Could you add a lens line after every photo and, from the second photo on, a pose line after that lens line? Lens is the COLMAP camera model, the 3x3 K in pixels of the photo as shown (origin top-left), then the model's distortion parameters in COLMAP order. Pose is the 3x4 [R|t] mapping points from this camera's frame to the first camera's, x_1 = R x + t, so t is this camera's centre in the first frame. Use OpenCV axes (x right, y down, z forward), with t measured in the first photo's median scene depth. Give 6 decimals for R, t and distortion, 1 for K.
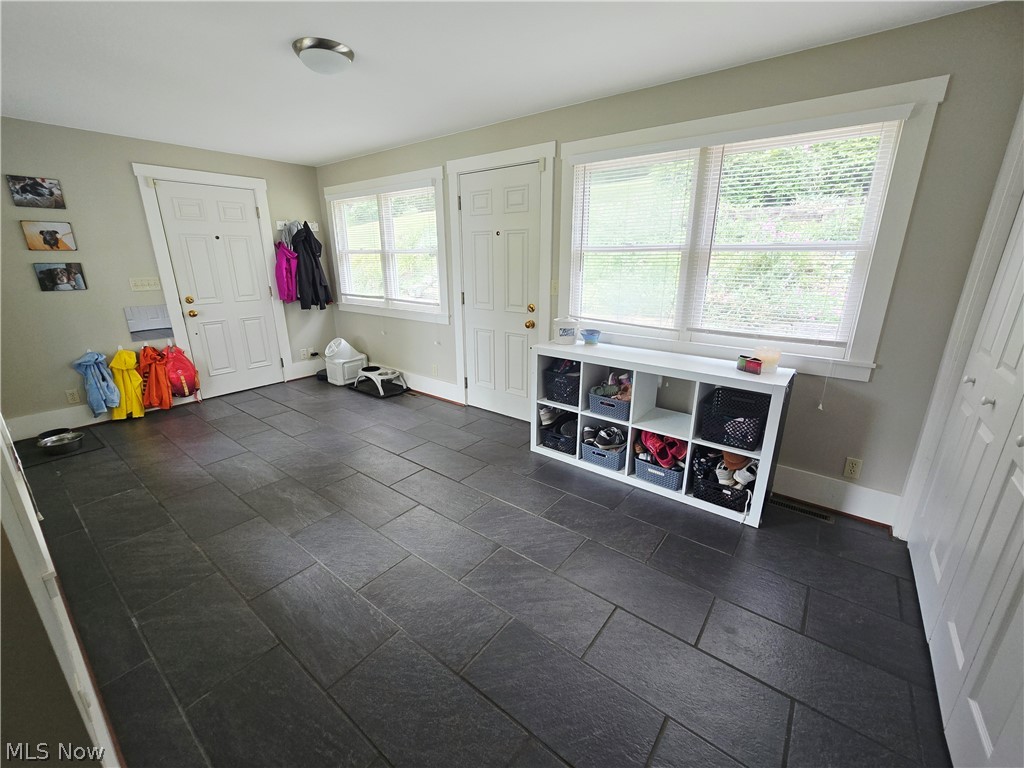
lens RADIAL K [[419.7, 0, 509.5], [0, 419.7, 383.8], [0, 0, 1]] dist [0.001618, 0.000345]
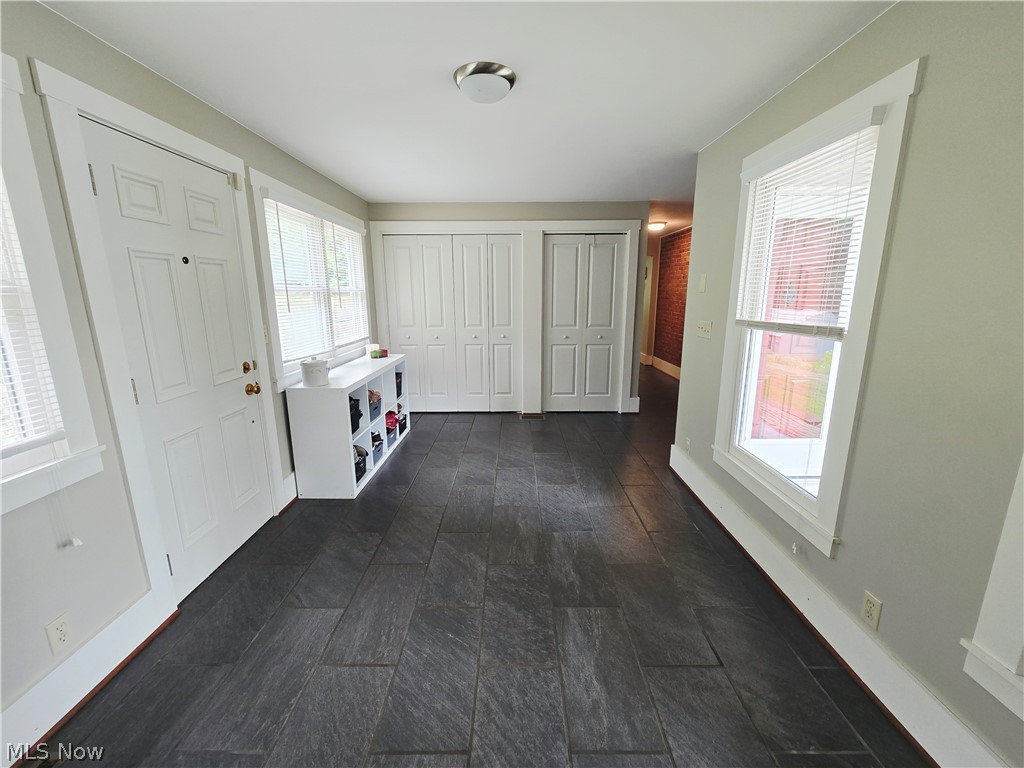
lens RADIAL K [[419.7, 0, 510.2], [0, 419.7, 381.8], [0, 0, 1]] dist [0.001618, 0.000345]
pose [[-0.605014, -0.167389, 0.778421, -0.932779], [0.239410, 0.894165, 0.378355, -0.380426], [-0.759369, 0.415272, -0.500908, 1.212743]]
